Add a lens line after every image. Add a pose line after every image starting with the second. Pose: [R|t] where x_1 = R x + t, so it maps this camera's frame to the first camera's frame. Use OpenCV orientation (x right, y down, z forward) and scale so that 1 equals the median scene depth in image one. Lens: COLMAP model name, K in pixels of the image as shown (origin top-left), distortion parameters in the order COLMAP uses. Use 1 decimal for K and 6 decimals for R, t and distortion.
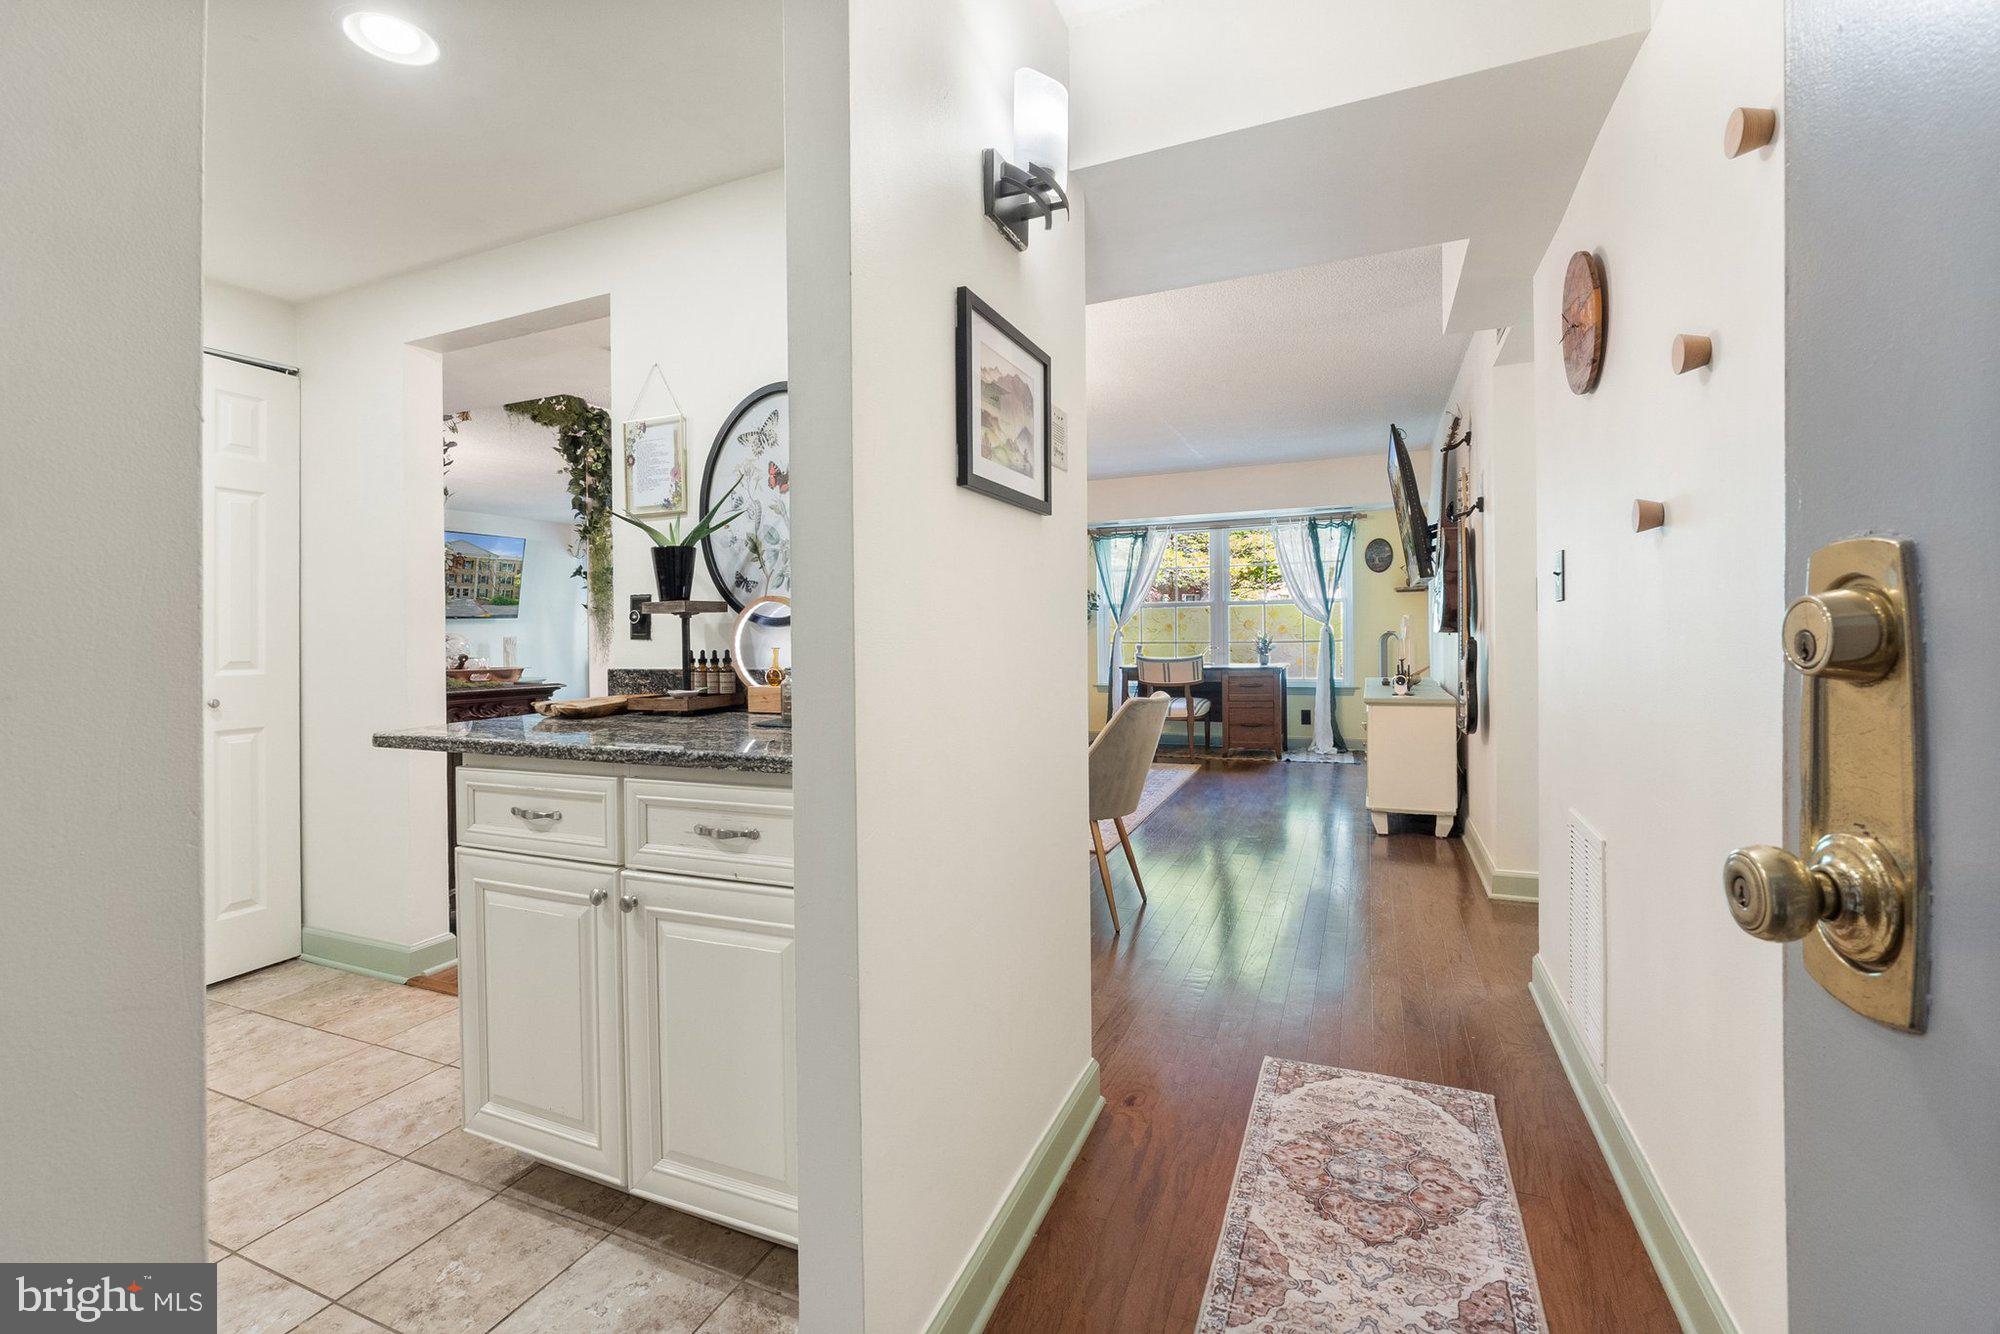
lens RADIAL K [[870.3, 0, 977.7], [0, 870.3, 618.4], [0, 0, 1]] dist [-0.002145, -0.000885]
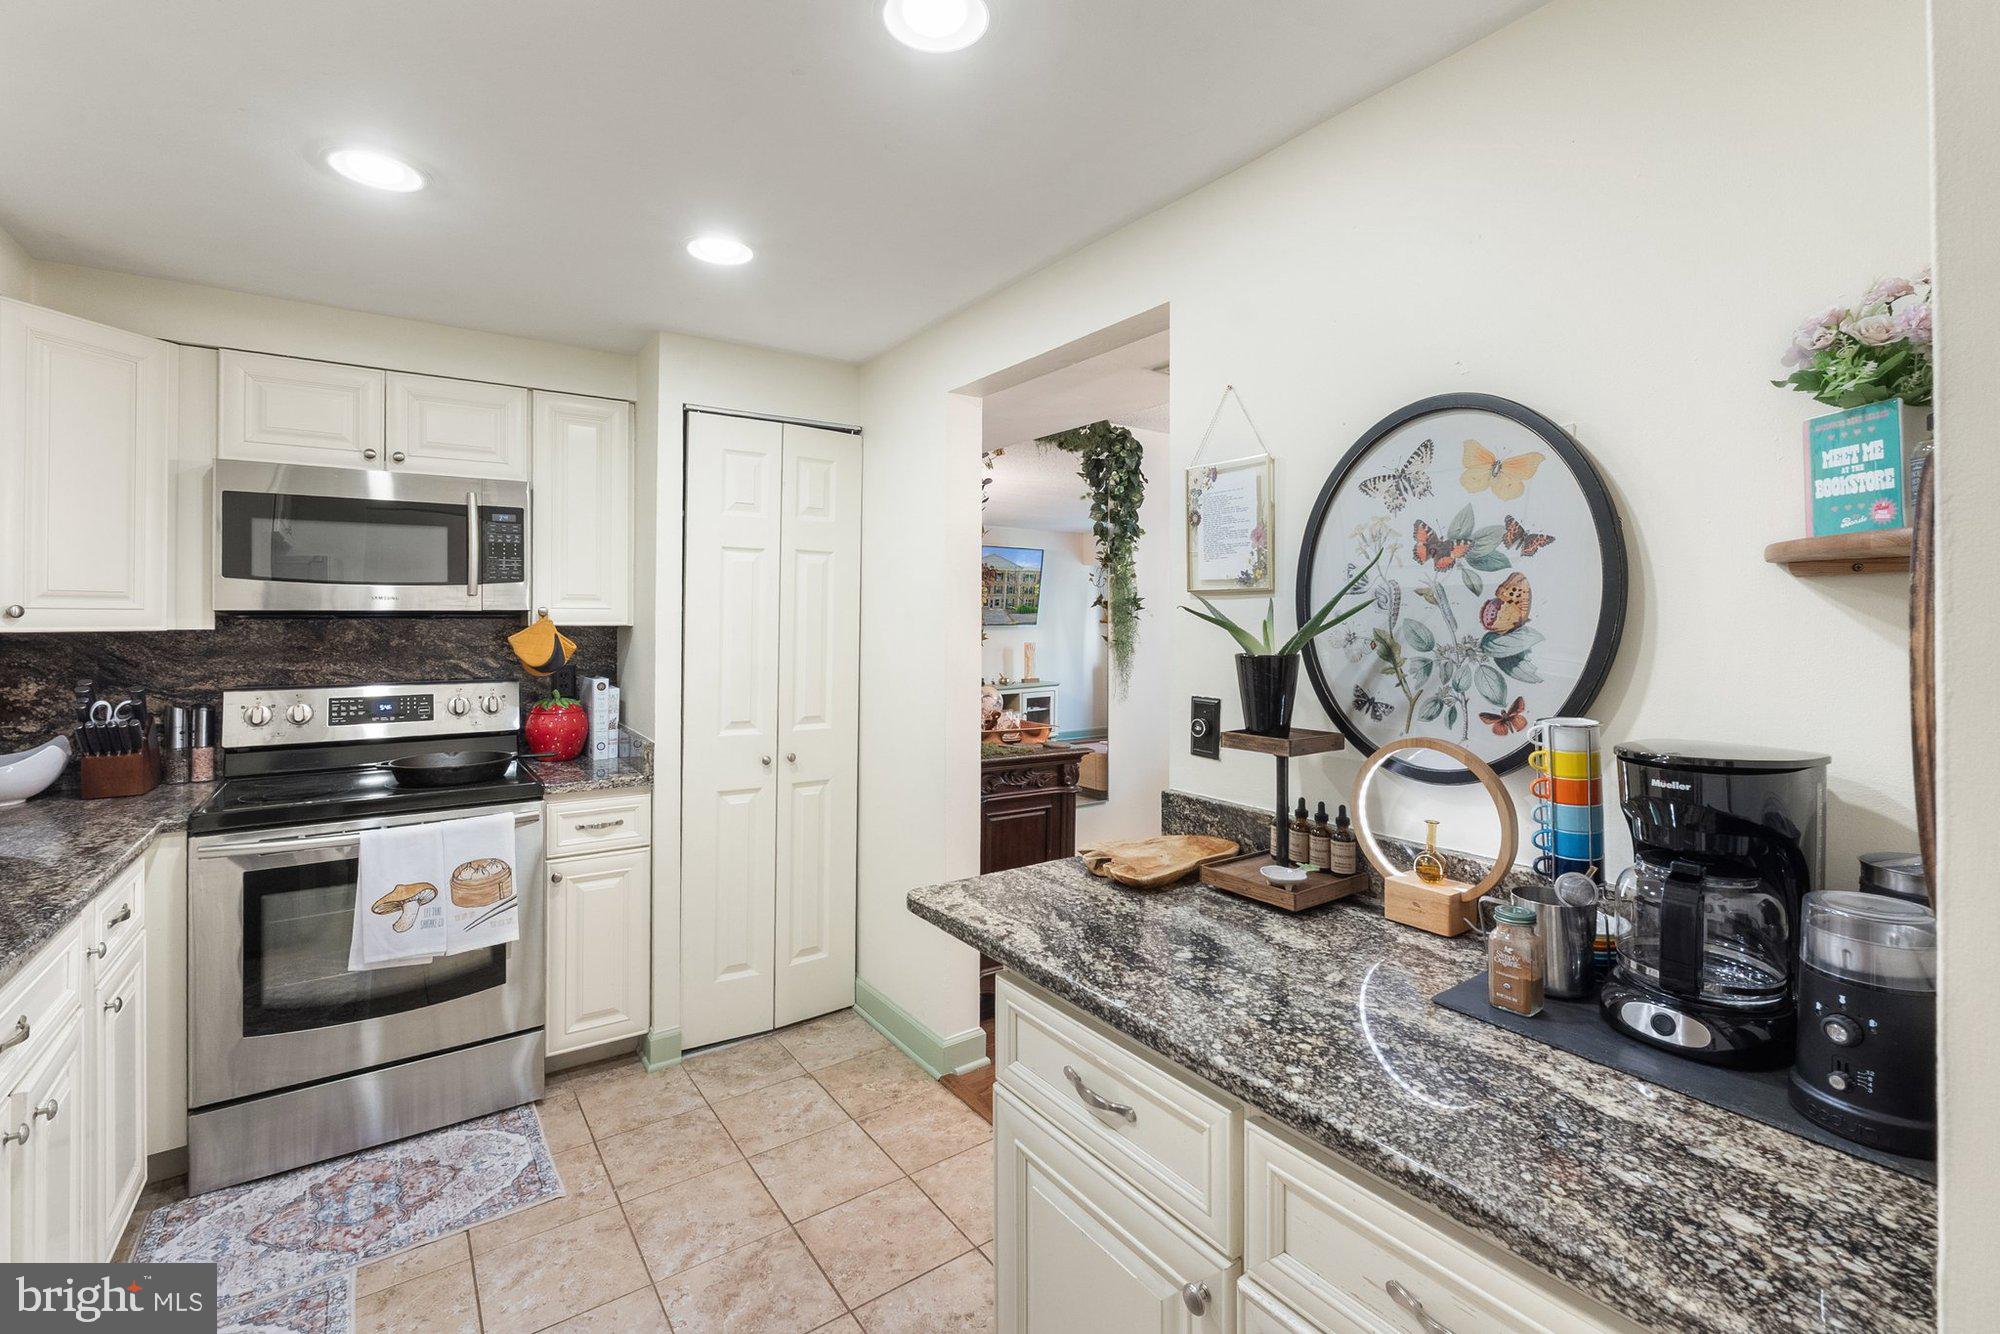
lens RADIAL K [[870.3, 0, 977.7], [0, 870.3, 618.4], [0, 0, 1]] dist [-0.002145, -0.000885]
pose [[0.853227, 0.020463, -0.521139, -0.173715], [-0.015419, 0.999783, 0.014012, -0.108495], [0.521312, -0.003920, 0.853357, 0.268779]]
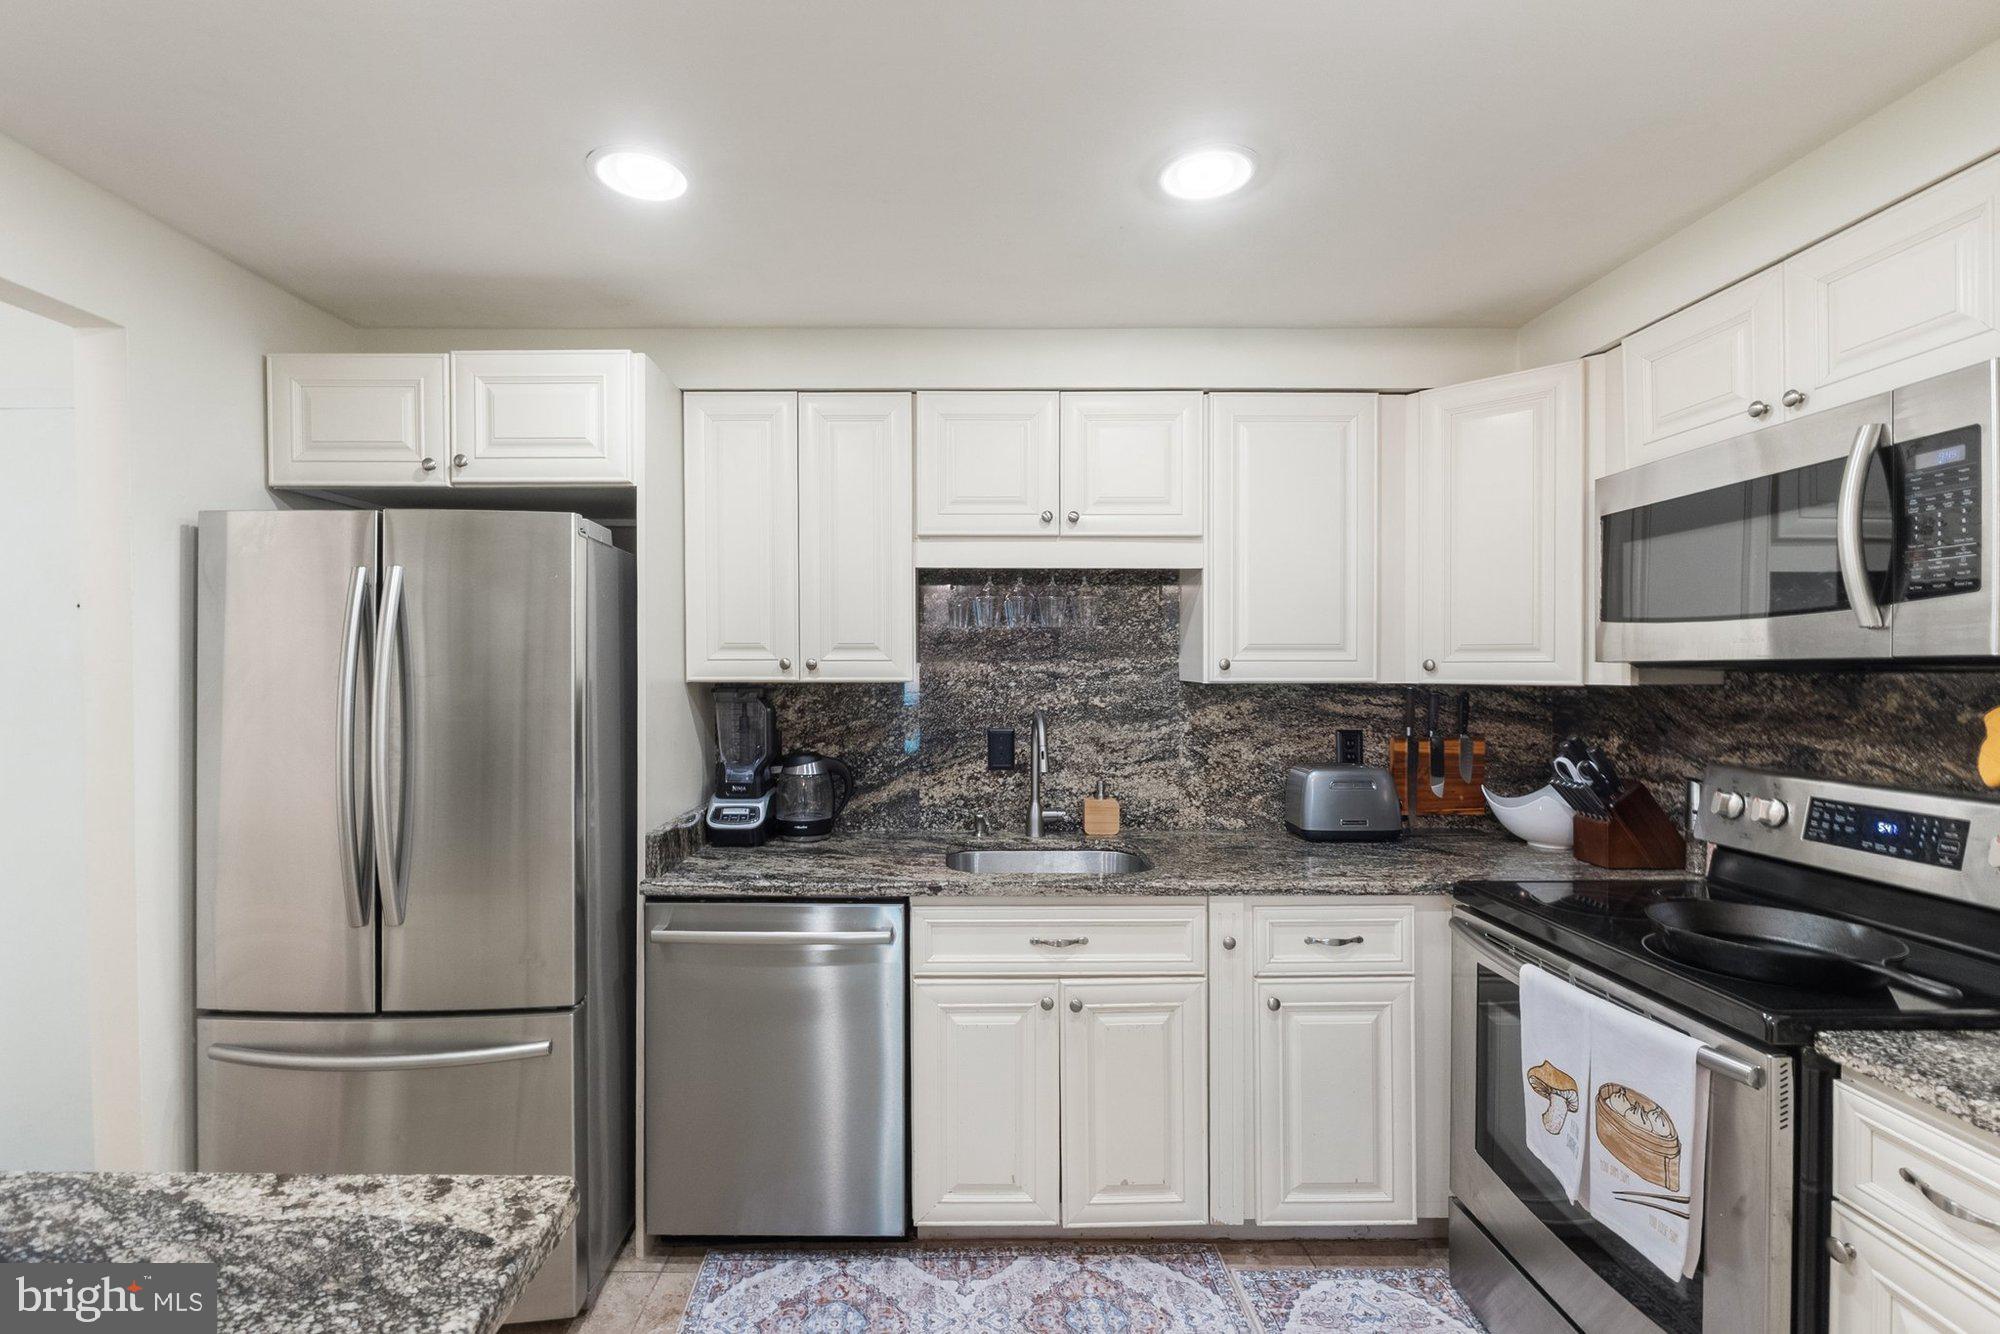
lens RADIAL K [[895.0, 0, 1000.0], [0, 895.0, 667.0], [0, 0, 1]] dist [-0.000498, 0.000028]
pose [[-0.904838, 0.022368, -0.425168, -0.567105], [0.023095, 0.999727, 0.003445, -0.102308], [0.425129, -0.006703, -0.905108, 1.224923]]
